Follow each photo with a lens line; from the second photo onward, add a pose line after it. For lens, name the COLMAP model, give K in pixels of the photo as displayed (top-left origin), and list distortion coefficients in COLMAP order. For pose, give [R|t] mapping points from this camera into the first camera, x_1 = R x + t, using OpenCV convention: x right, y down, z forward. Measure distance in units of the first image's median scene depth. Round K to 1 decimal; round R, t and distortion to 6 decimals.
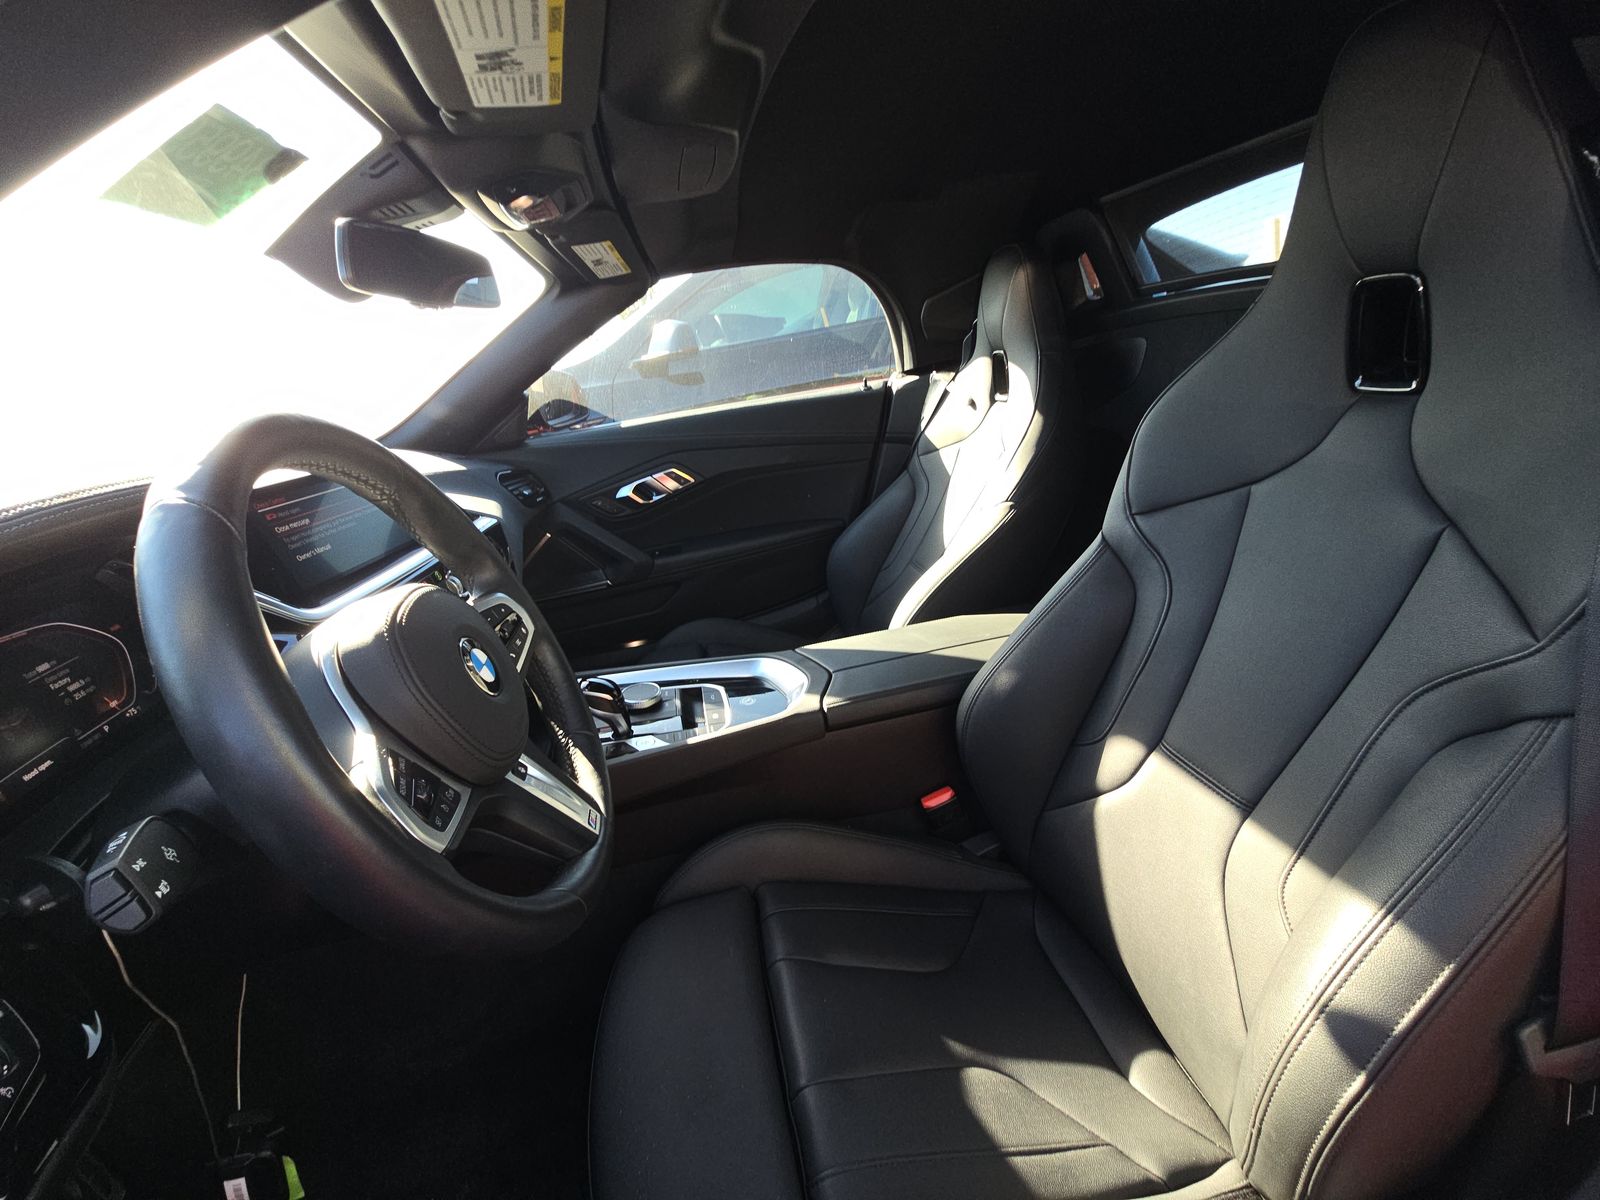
lens RADIAL K [[649.7, 0, 803.7], [0, 649.7, 600.6], [0, 0, 1]] dist [-0.006420, -0.002028]
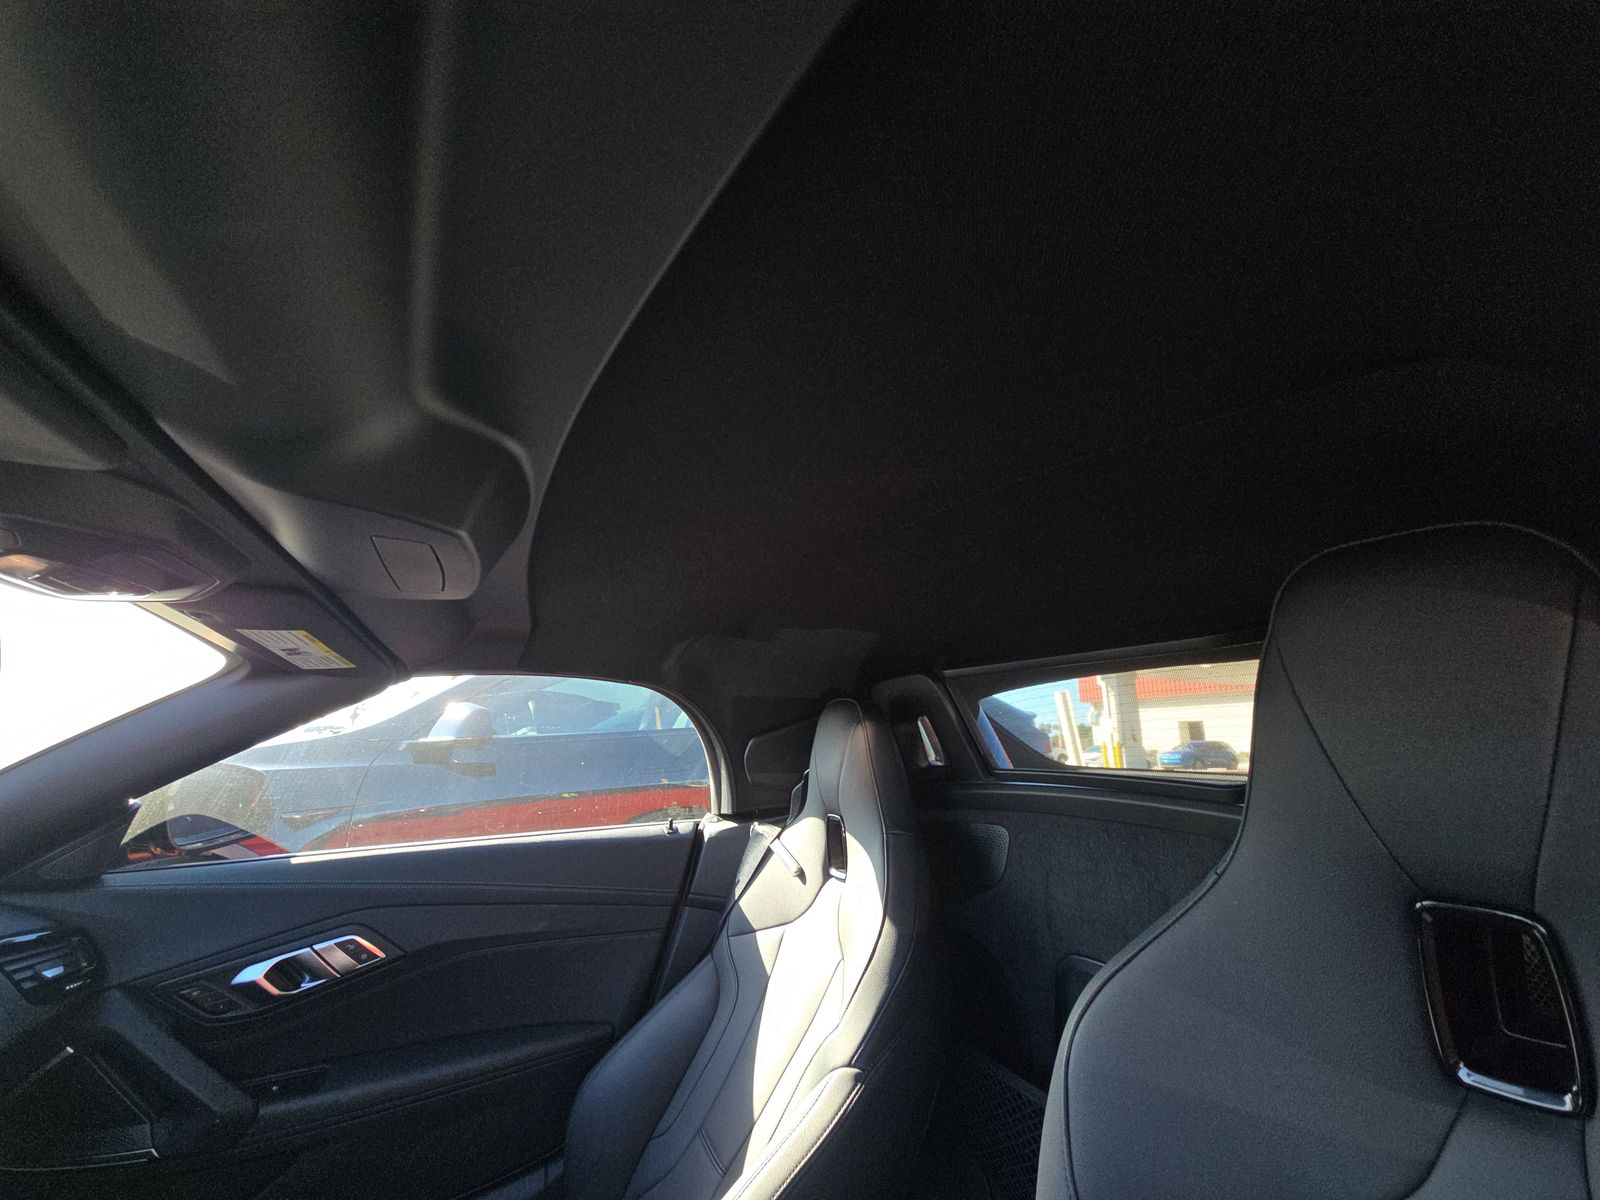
lens RADIAL K [[649.7, 0, 807.2], [0, 649.7, 600.6], [0, 0, 1]] dist [-0.006420, -0.002028]
pose [[0.963641, 0.160372, 0.213721, 0.045234], [-0.017665, 0.836341, -0.547924, -0.140812], [-0.266615, 0.524227, 0.808766, 0.184445]]
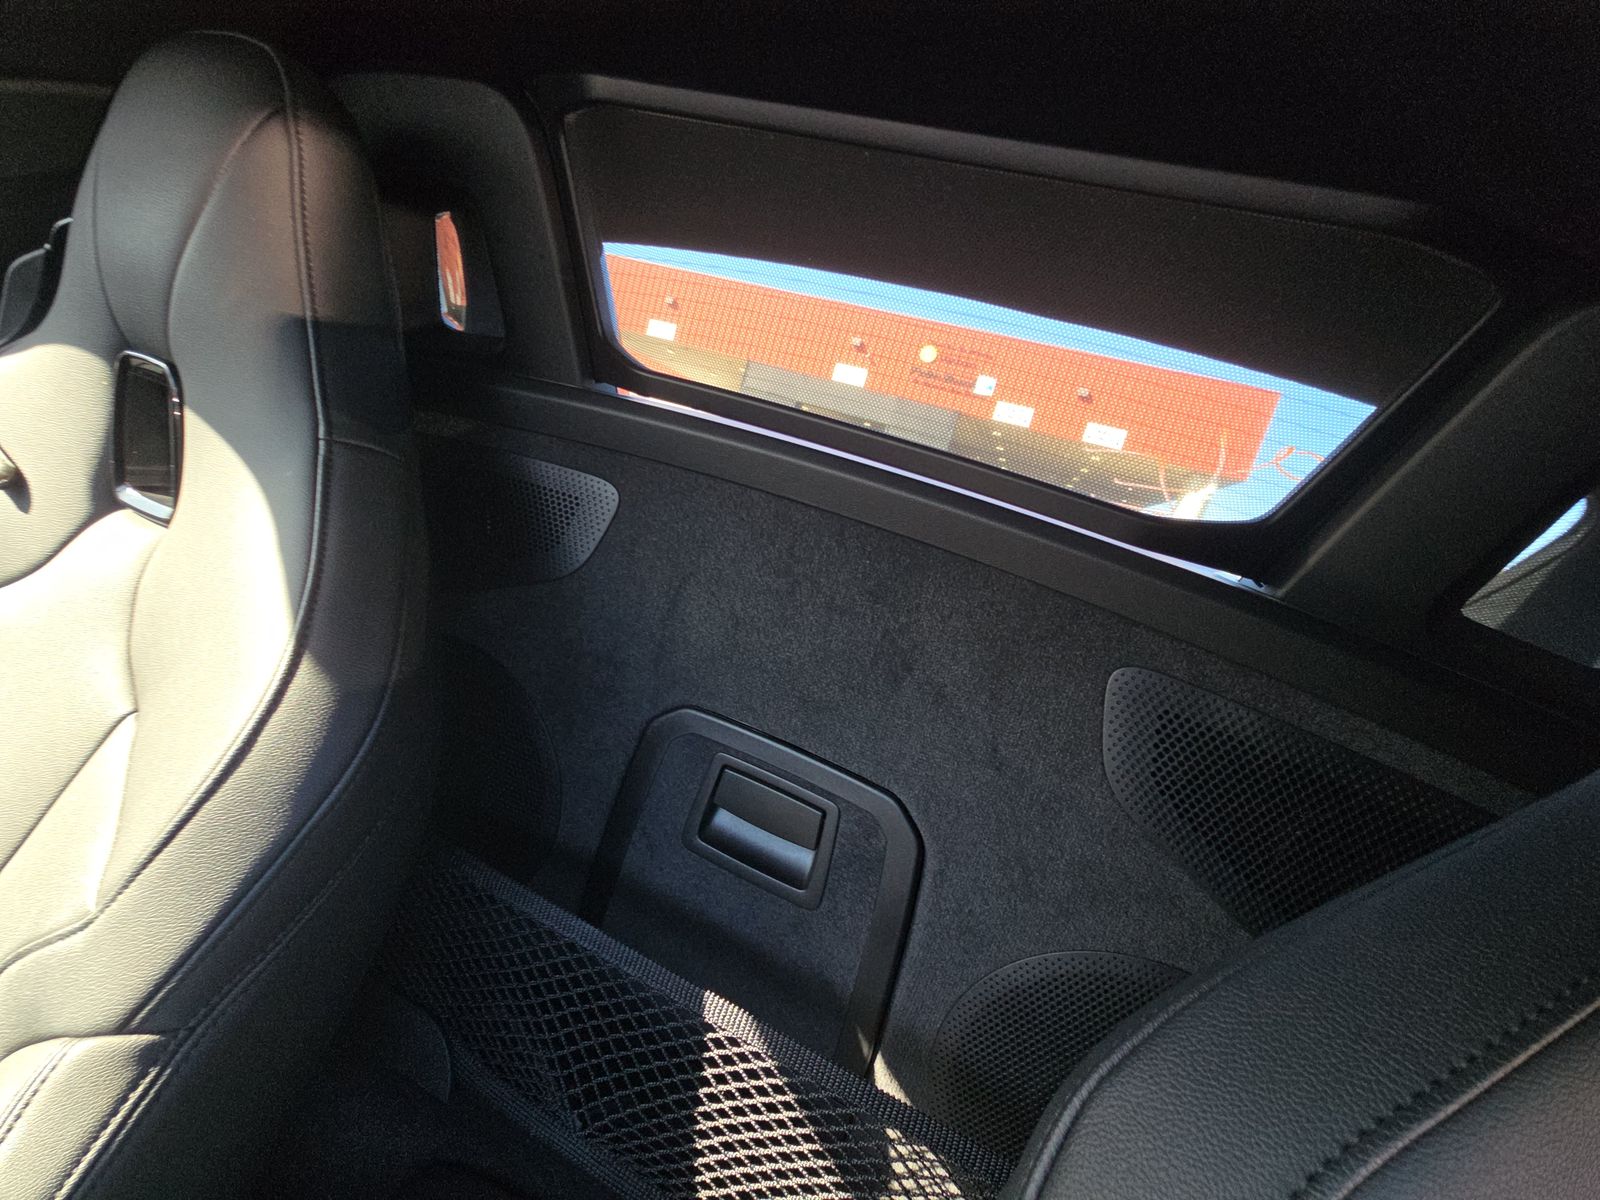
lens RADIAL K [[649.7, 0, 802.0], [0, 649.7, 601.2], [0, 0, 1]] dist [-0.006420, -0.002028]
pose [[0.452732, 0.077747, 0.888250, 0.157986], [-0.036268, 0.996973, -0.068778, -0.226256], [-0.890909, -0.001077, 0.454181, 0.515724]]
